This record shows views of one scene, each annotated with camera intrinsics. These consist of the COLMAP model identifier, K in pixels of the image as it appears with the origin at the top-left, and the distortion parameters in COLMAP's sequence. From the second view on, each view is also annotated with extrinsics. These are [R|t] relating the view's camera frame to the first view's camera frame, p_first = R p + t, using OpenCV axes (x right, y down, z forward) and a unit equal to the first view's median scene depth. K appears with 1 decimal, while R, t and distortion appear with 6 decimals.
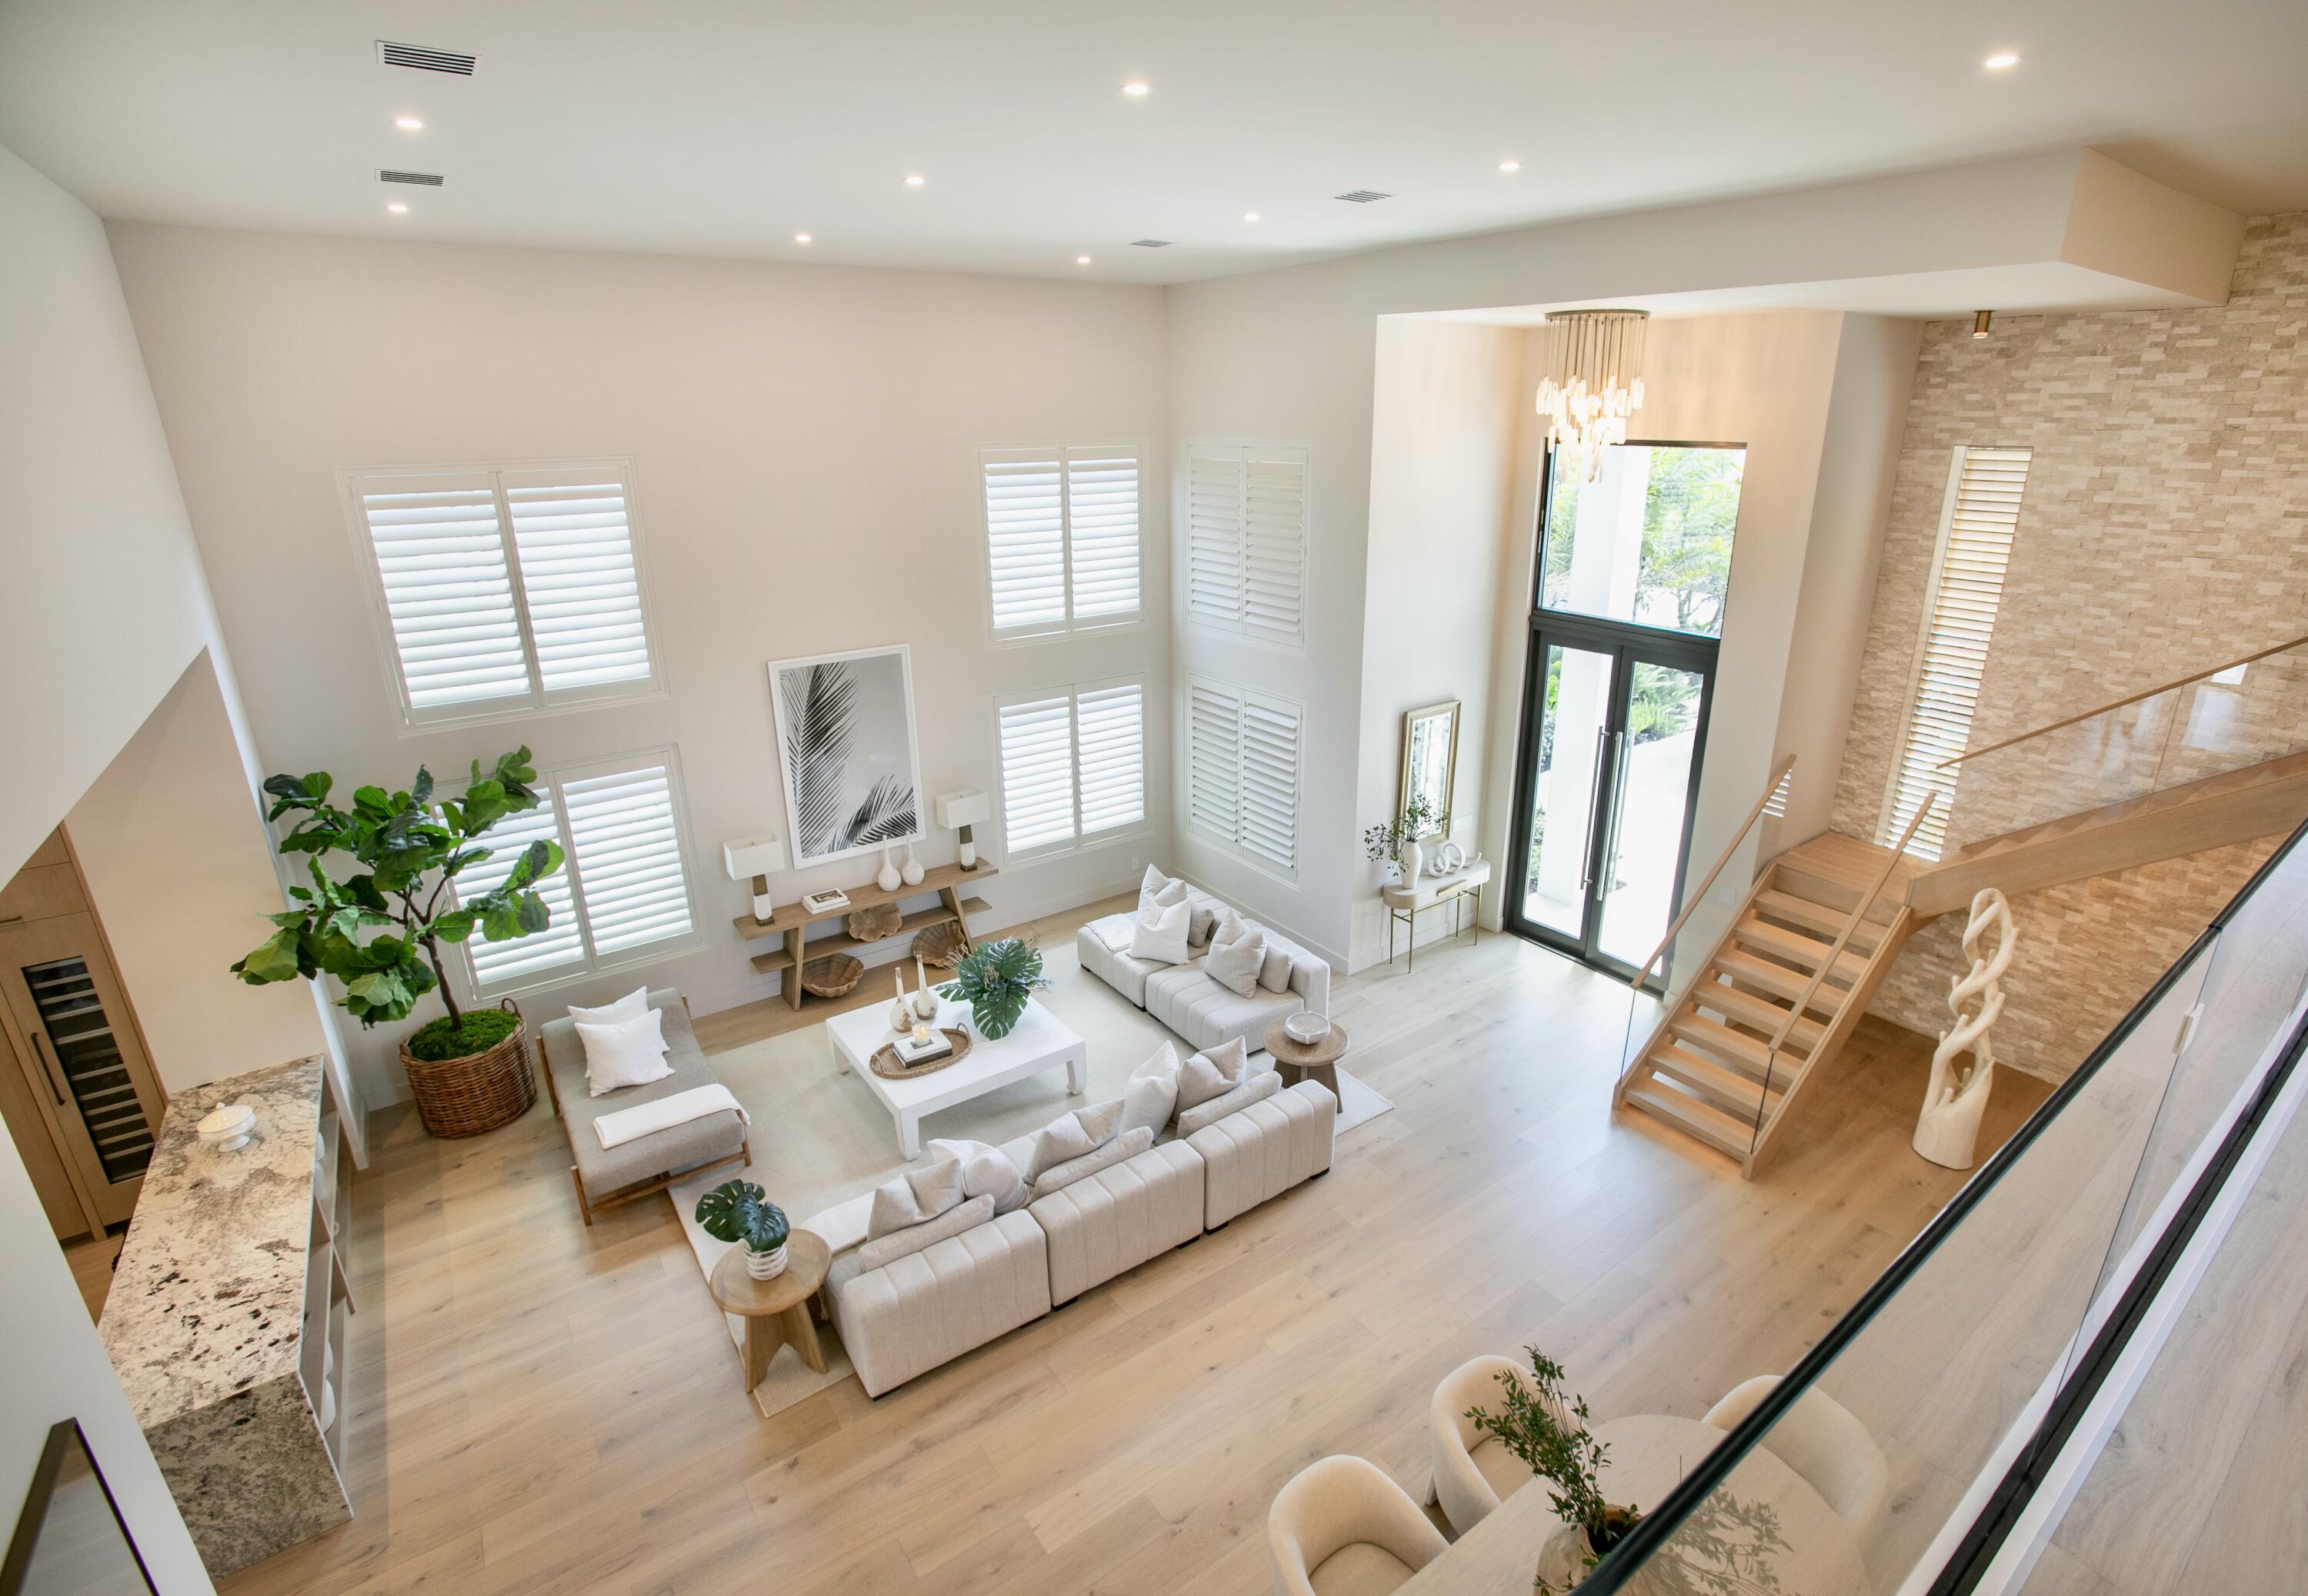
lens RADIAL K [[1119.2, 0, 1154.0], [0, 1119.2, 798.0], [0, 0, 1]] dist [-0.015144, 0.000278]
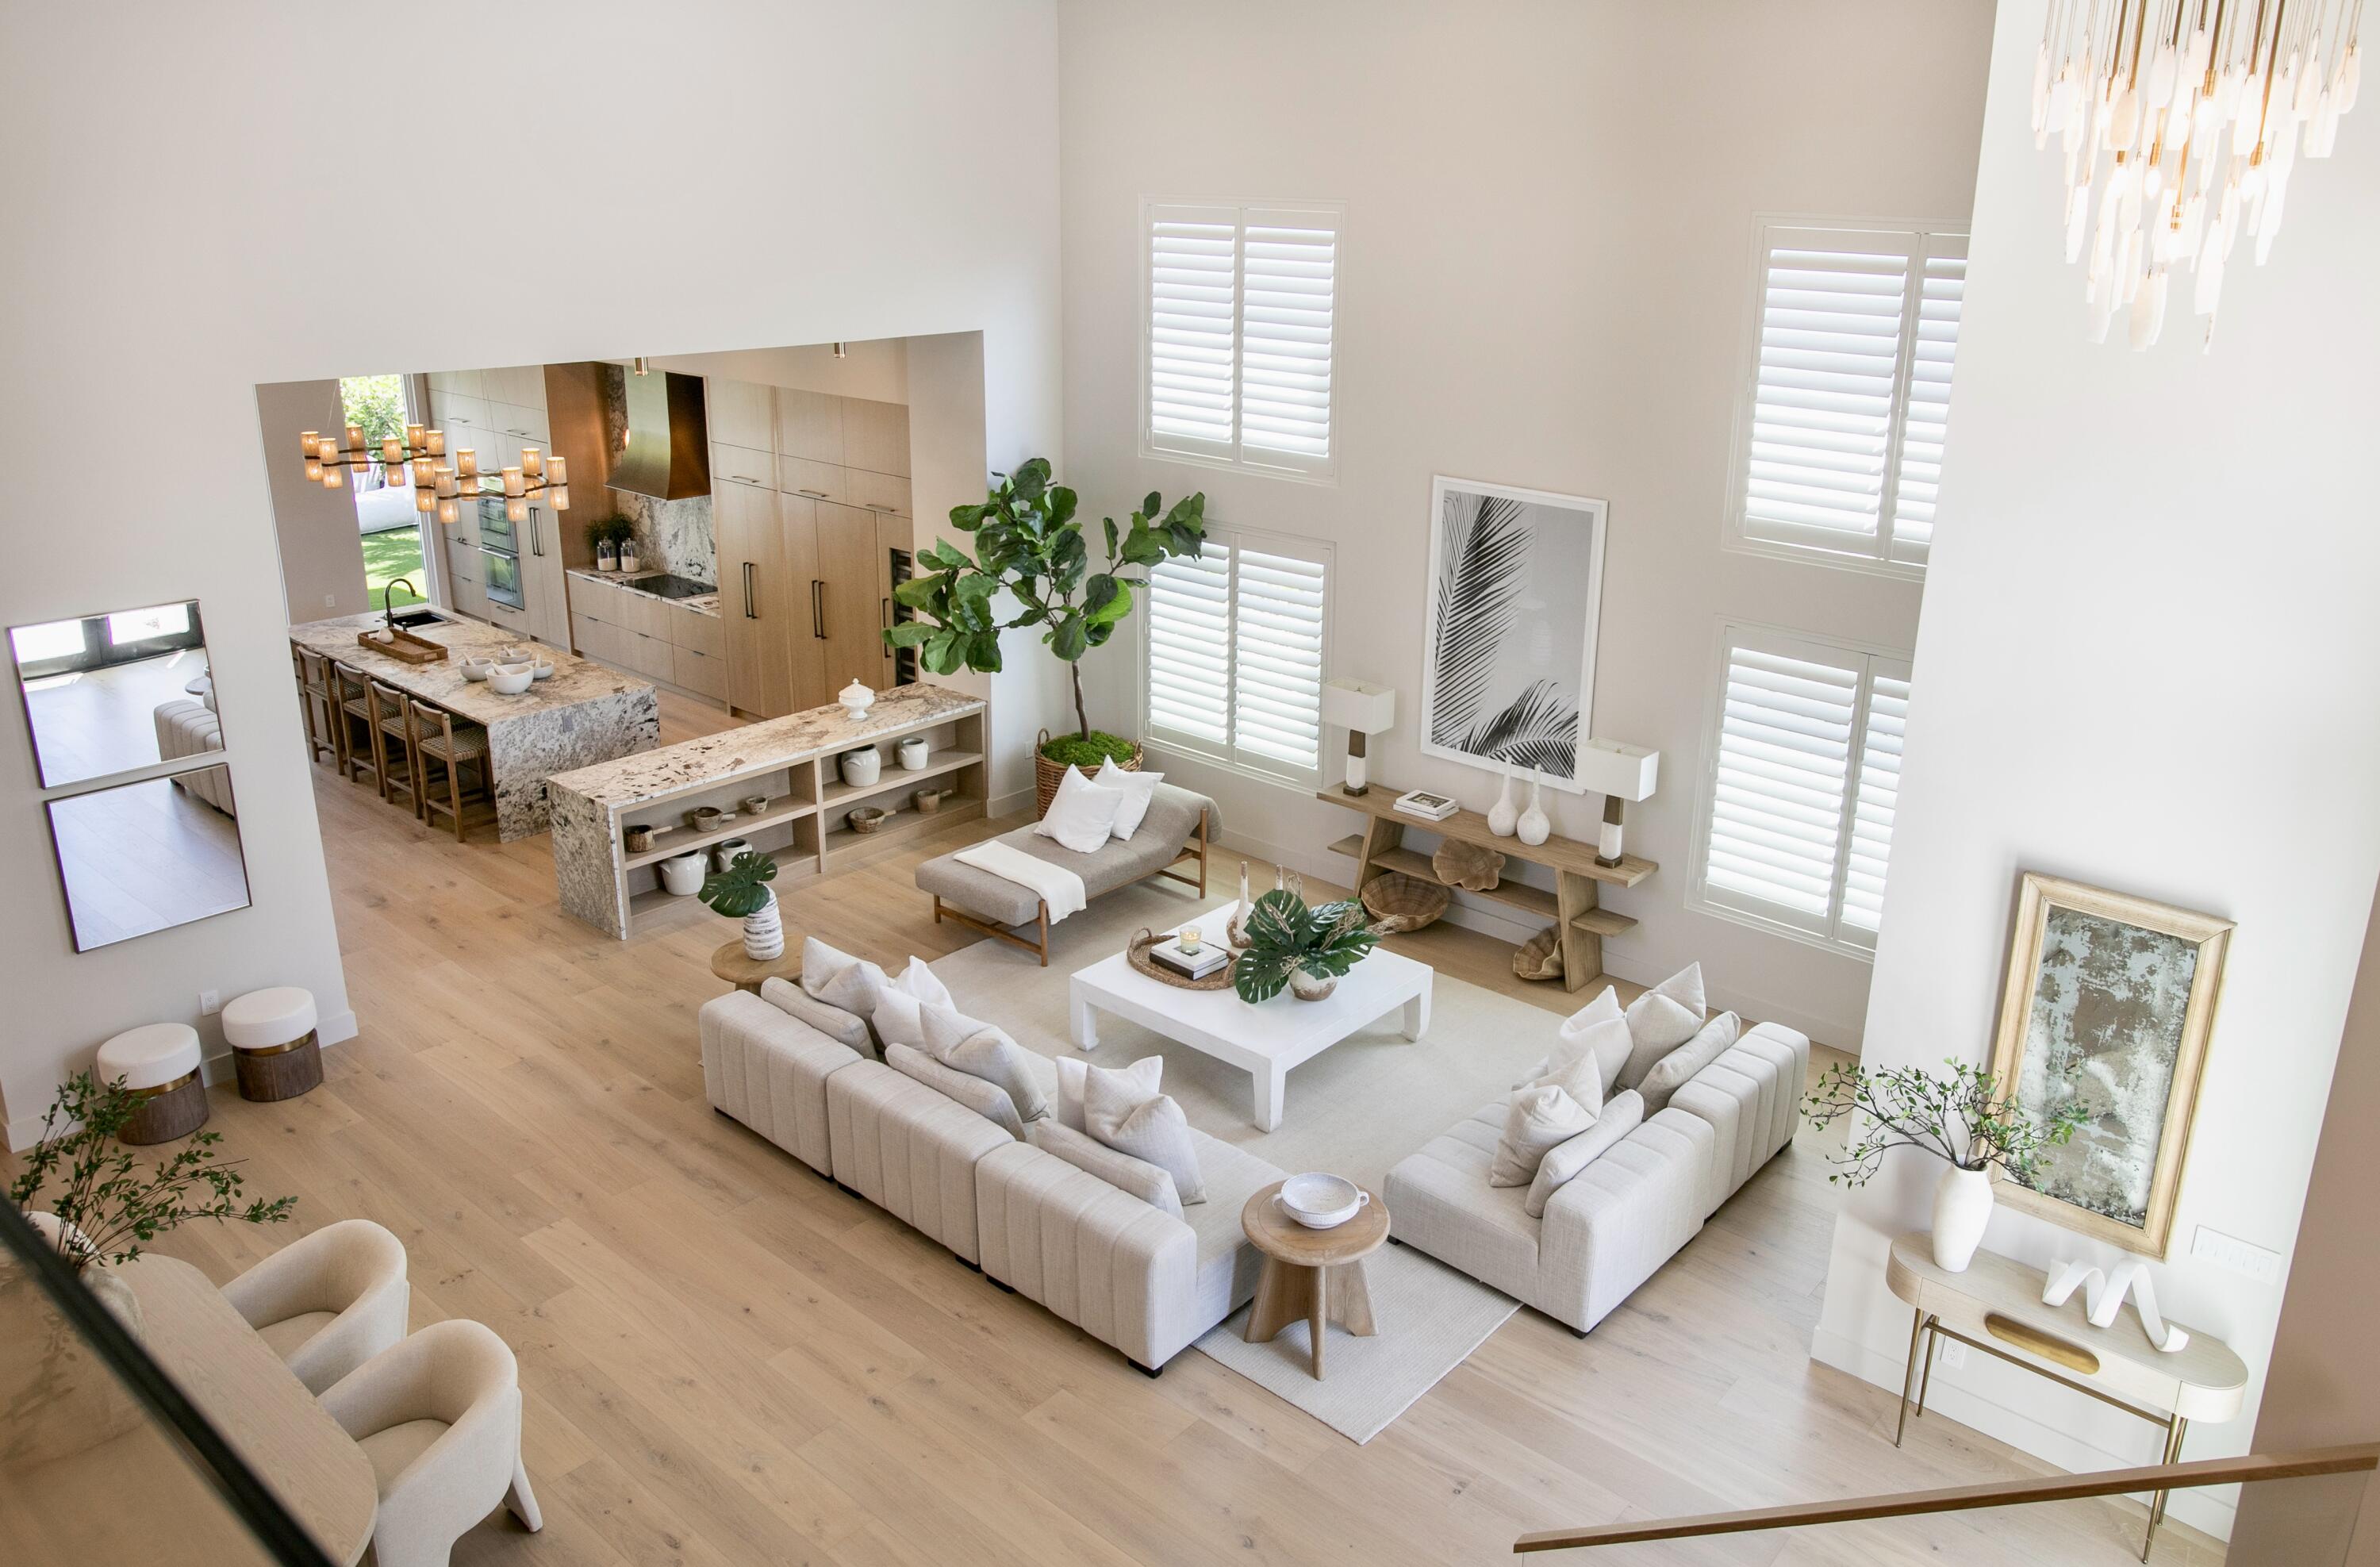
lens RADIAL K [[1716.3, 0, 1194.6], [0, 1716.3, 693.7], [0, 0, 1]] dist [0.000515, 0.000875]
pose [[0.252952, 0.307463, -0.917323, 0.730642], [-0.333652, 0.917713, 0.215589, -0.179788], [0.908125, 0.251533, 0.334724, 0.480201]]
